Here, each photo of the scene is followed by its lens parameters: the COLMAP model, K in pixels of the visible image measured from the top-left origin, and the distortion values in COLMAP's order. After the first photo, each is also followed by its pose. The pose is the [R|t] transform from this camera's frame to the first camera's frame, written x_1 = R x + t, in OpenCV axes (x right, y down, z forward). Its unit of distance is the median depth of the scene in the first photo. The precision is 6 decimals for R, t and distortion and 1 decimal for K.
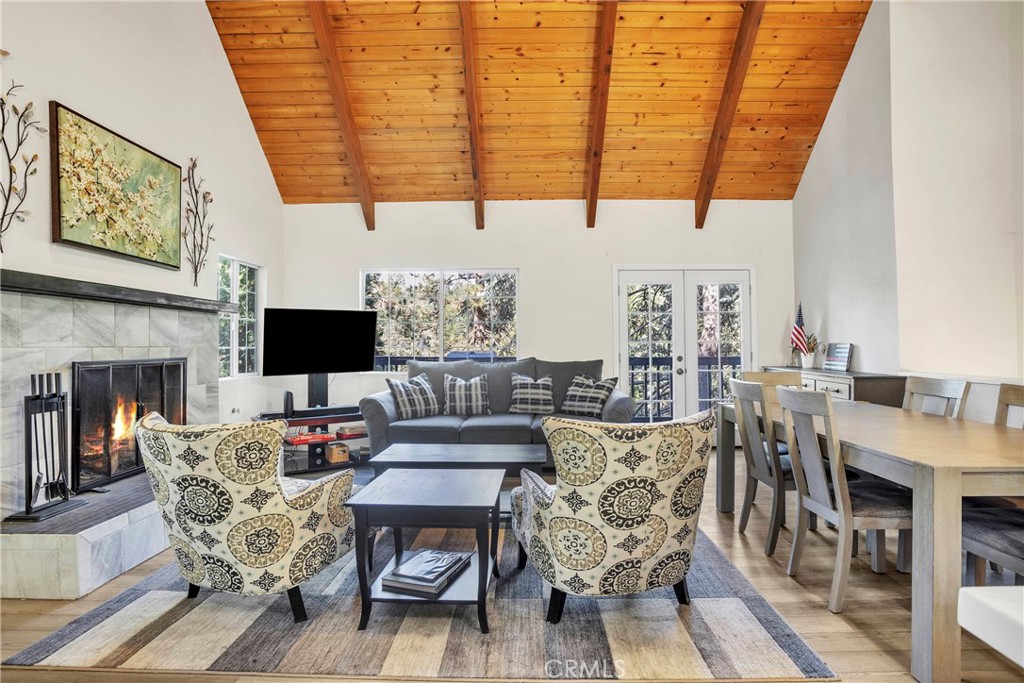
lens RADIAL K [[511.6, 0, 515.8], [0, 511.6, 327.9], [0, 0, 1]] dist [-0.077549, 0.019992]
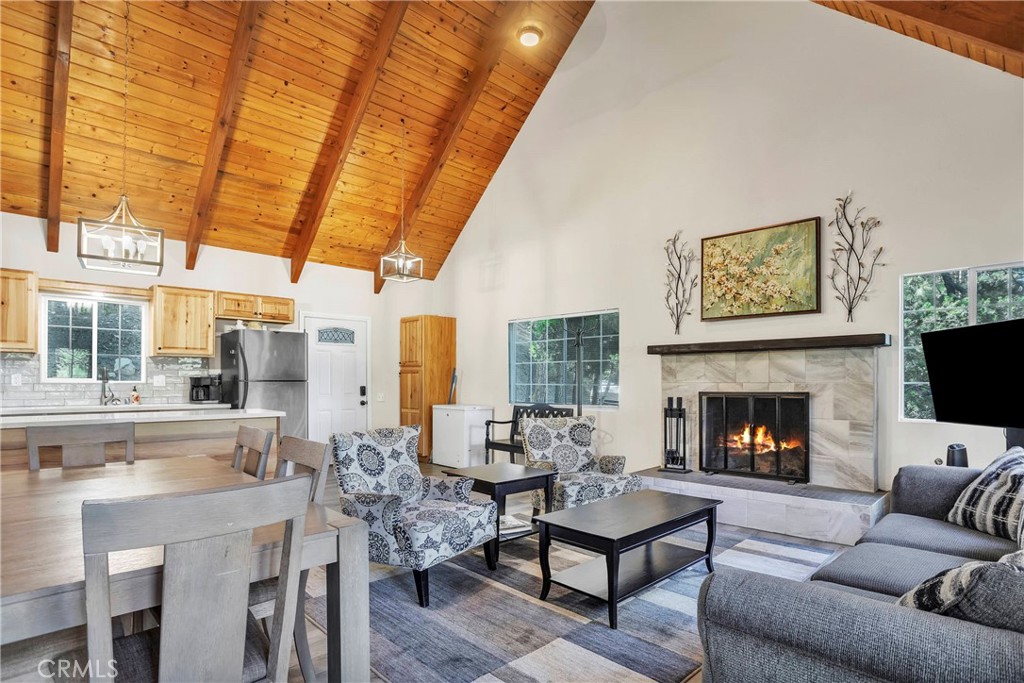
lens RADIAL K [[513.0, 0, 509.4], [0, 513.0, 366.0], [0, 0, 1]] dist [-0.078437, 0.029807]
pose [[-0.707641, -0.015236, -0.706408, 0.605913], [0.029804, 0.998234, -0.051386, 0.039636], [0.705944, -0.057416, -0.705937, 1.355323]]
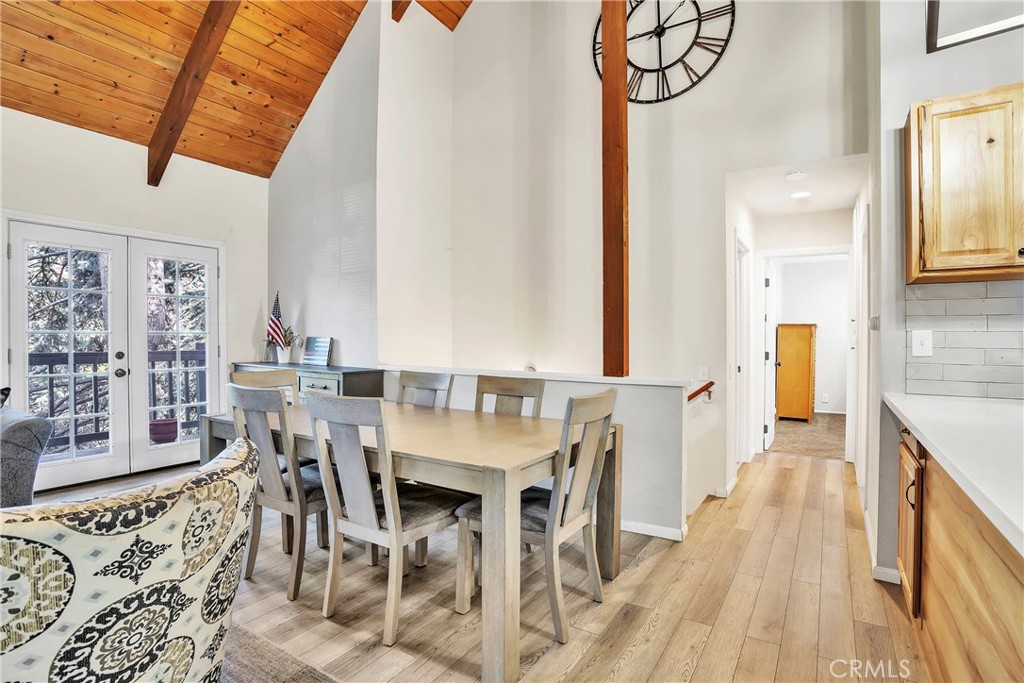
lens RADIAL K [[508.2, 0, 512.0], [0, 508.2, 341.5], [0, 0, 1]] dist [-0.068139, 0.023571]
pose [[0.508128, 0.001595, 0.861280, -0.006259], [-0.040943, 0.998913, 0.022305, 0.003250], [-0.860308, -0.046597, 0.507641, 0.287065]]
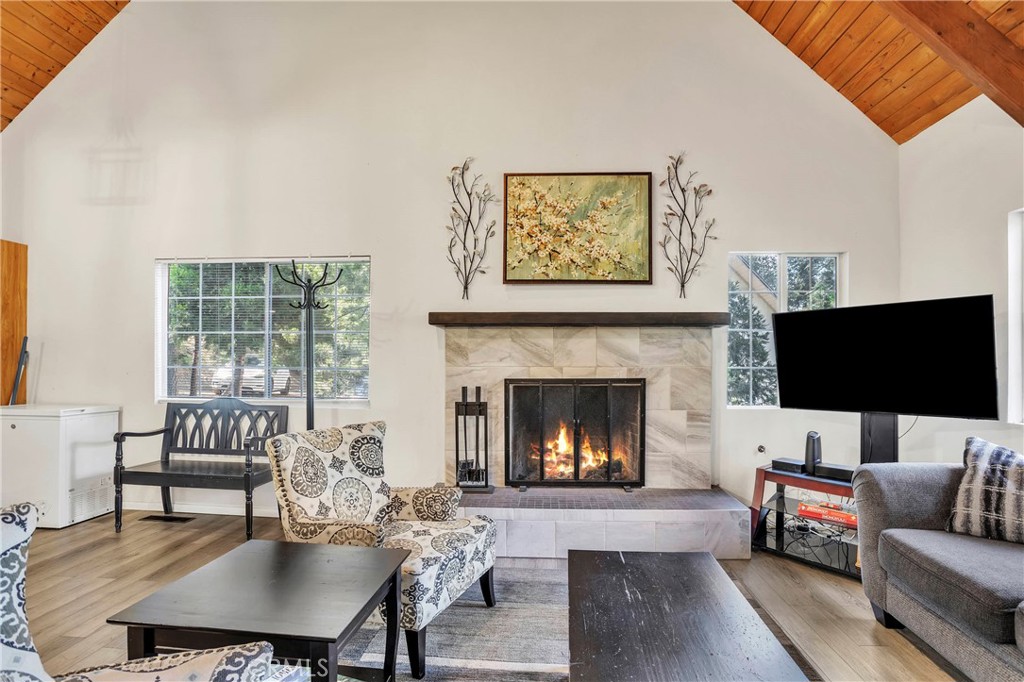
lens RADIAL K [[513.0, 0, 509.4], [0, 513.0, 365.5], [0, 0, 1]] dist [-0.078437, 0.029807]
pose [[-0.051656, 0.003840, -0.998658, 0.296855], [0.031659, 0.999496, 0.002206, 0.026429], [0.998163, -0.031503, -0.051751, 0.821898]]
